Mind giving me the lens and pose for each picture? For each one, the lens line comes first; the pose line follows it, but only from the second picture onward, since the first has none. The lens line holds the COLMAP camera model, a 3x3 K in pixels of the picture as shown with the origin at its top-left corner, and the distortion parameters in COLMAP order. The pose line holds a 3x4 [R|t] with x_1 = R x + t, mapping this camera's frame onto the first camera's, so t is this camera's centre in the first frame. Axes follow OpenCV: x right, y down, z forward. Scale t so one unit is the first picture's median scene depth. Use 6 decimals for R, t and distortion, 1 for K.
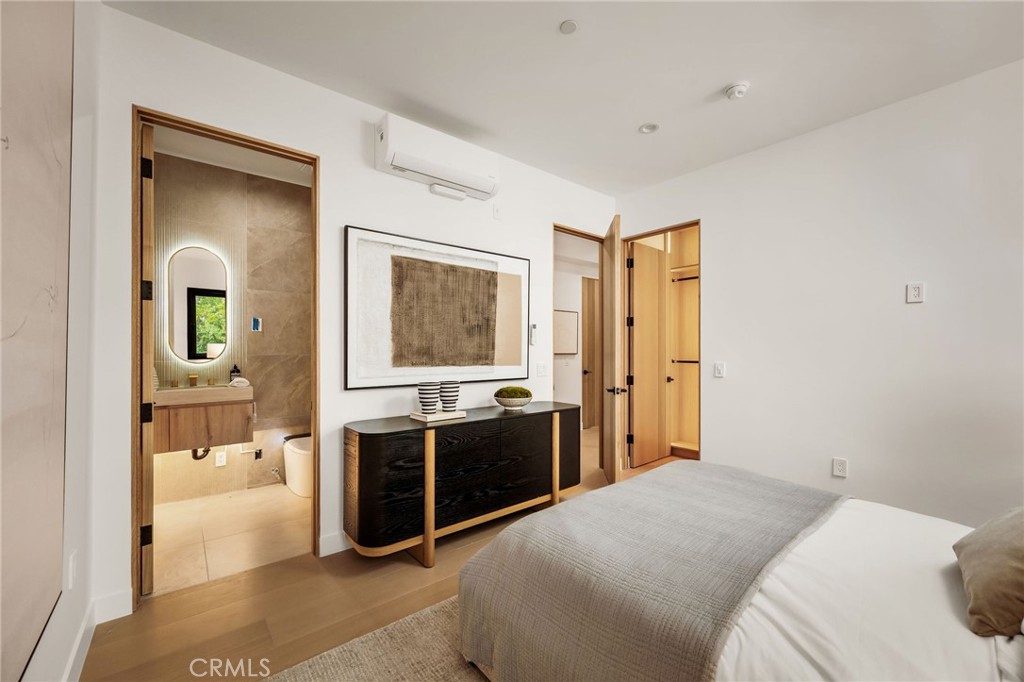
lens RADIAL K [[416.4, 0, 512.0], [0, 416.4, 341.0], [0, 0, 1]] dist [-0.001701, -0.000148]
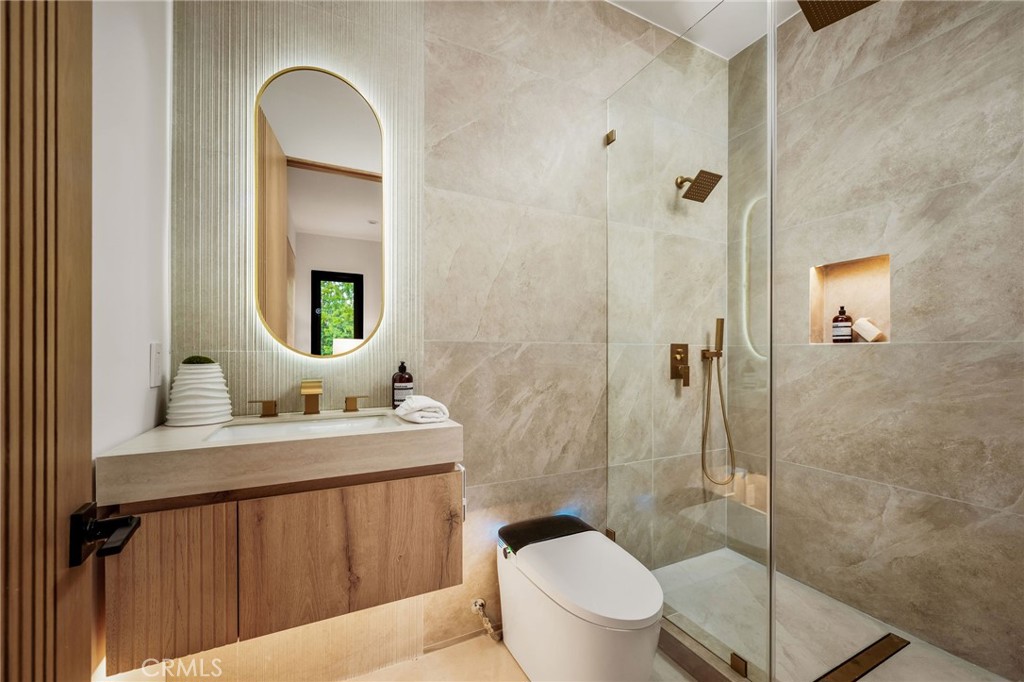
lens RADIAL K [[407.7, 0, 512.0], [0, 407.7, 341.0], [0, 0, 1]] dist [0.001105, 0.000054]
pose [[0.977456, -0.005048, -0.211078, -0.460135], [0.002220, 0.999905, -0.013636, 0.040752], [0.211126, 0.012860, 0.977374, 0.610001]]
